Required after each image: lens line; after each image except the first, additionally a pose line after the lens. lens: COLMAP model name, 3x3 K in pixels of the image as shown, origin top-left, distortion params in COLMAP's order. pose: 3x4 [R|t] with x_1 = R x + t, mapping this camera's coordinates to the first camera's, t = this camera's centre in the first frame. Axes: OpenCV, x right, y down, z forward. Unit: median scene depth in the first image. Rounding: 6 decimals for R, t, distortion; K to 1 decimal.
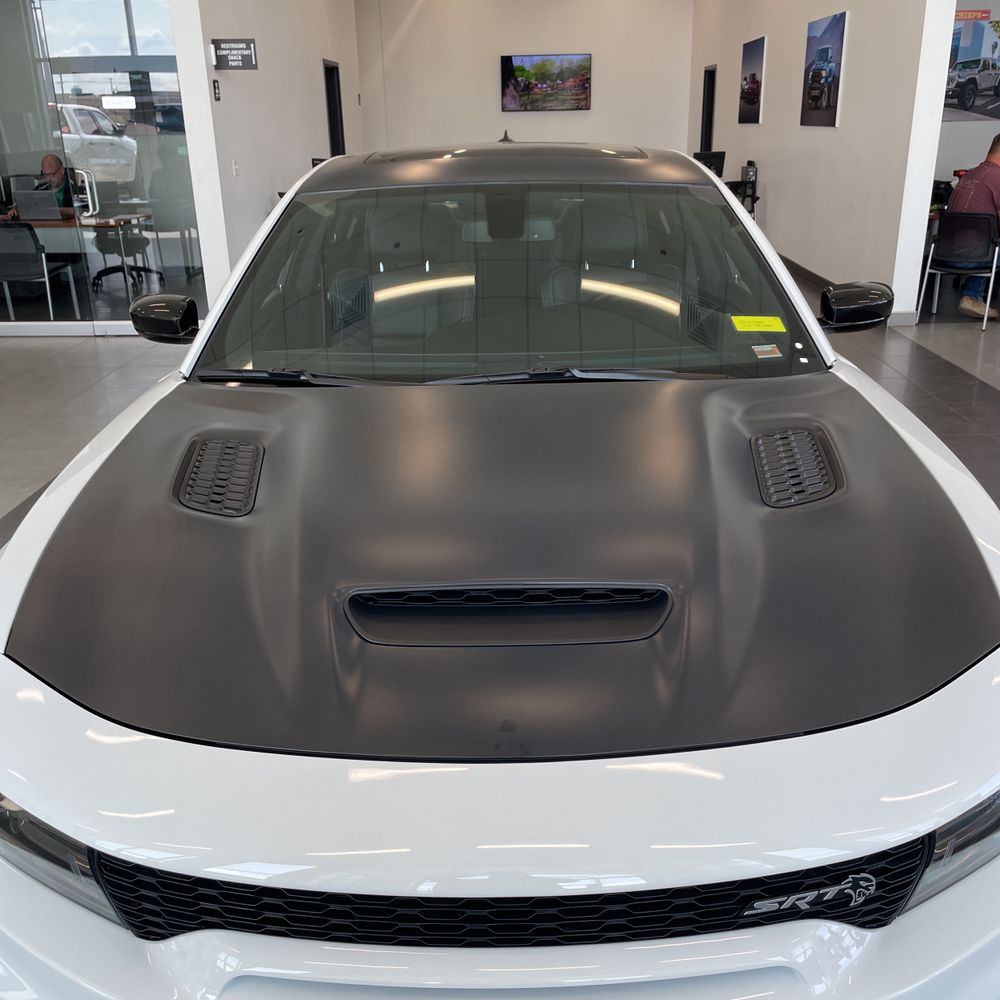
lens RADIAL K [[1002.9, 0, 516.9], [0, 1002.9, 472.6], [0, 0, 1]] dist [0.100690, -0.138153]
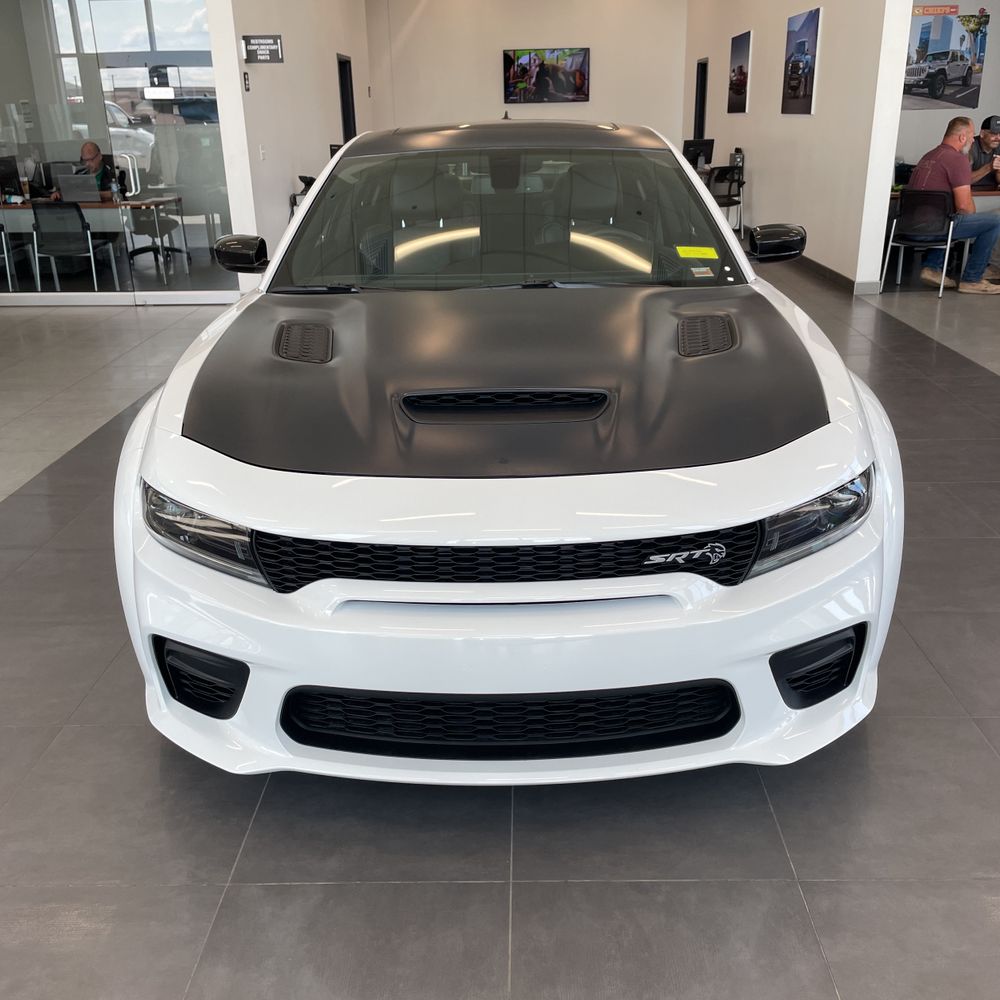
lens RADIAL K [[1002.9, 0, 516.9], [0, 1002.9, 472.6], [0, 0, 1]] dist [0.100690, -0.138153]
pose [[0.999990, -0.001925, -0.004028, 0.003197], [0.001943, 0.999988, 0.004559, 0.044200], [0.004019, -0.004567, 0.999981, -0.105494]]
